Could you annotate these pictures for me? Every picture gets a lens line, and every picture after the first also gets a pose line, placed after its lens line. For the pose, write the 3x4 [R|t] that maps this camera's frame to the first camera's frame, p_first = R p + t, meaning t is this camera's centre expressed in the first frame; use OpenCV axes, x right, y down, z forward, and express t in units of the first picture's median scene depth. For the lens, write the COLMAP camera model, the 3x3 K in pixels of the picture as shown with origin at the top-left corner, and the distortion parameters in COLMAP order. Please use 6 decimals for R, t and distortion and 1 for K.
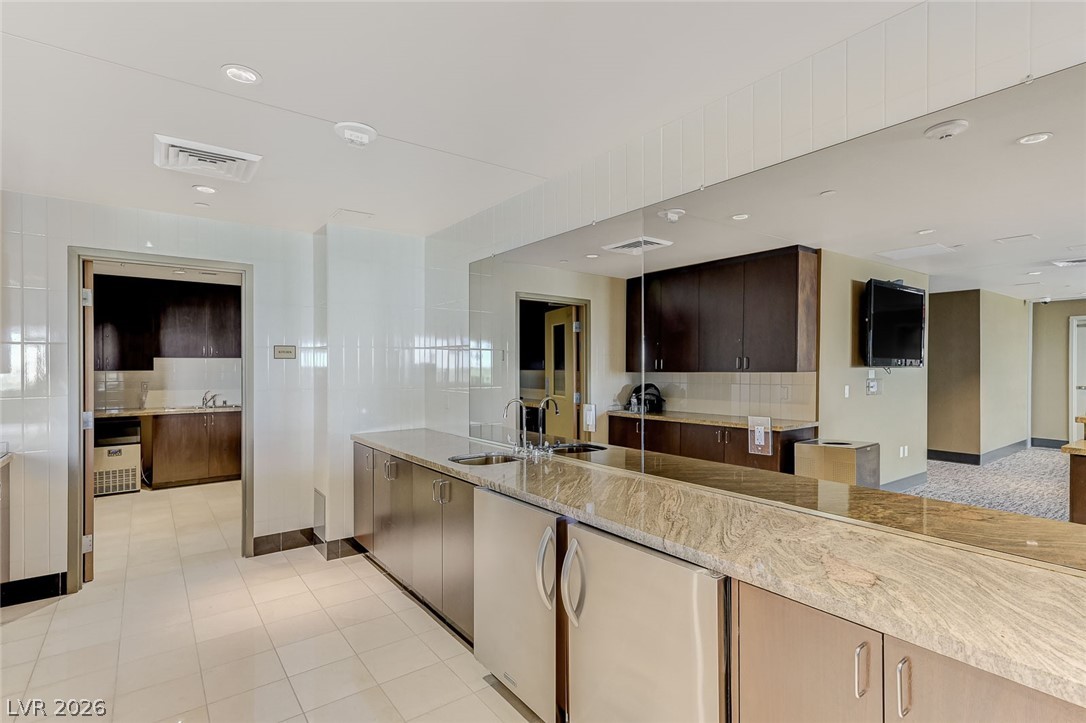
lens RADIAL K [[527.0, 0, 546.8], [0, 527.0, 366.4], [0, 0, 1]] dist [-0.001844, -0.000030]
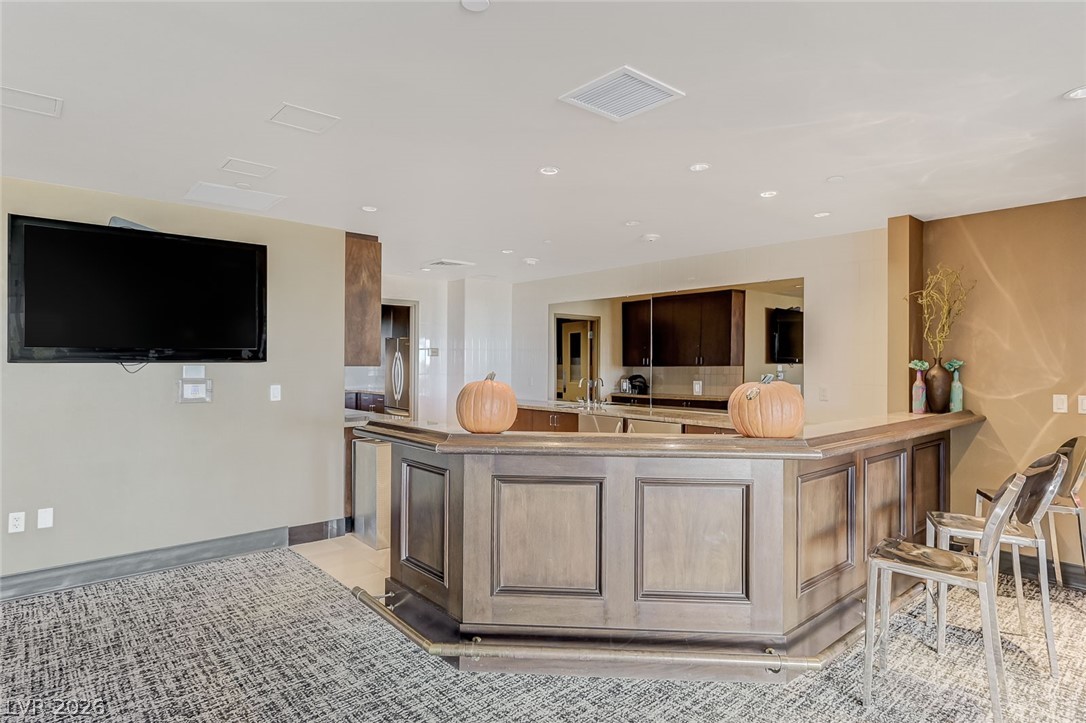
lens RADIAL K [[594.6, 0, 541.9], [0, 594.6, 360.3], [0, 0, 1]] dist [0.000193, -0.000006]
pose [[0.998079, 0.005525, 0.061700, -0.170383], [-0.005128, 0.999965, -0.006604, 0.006330], [-0.061734, 0.006275, 0.998073, -0.607561]]
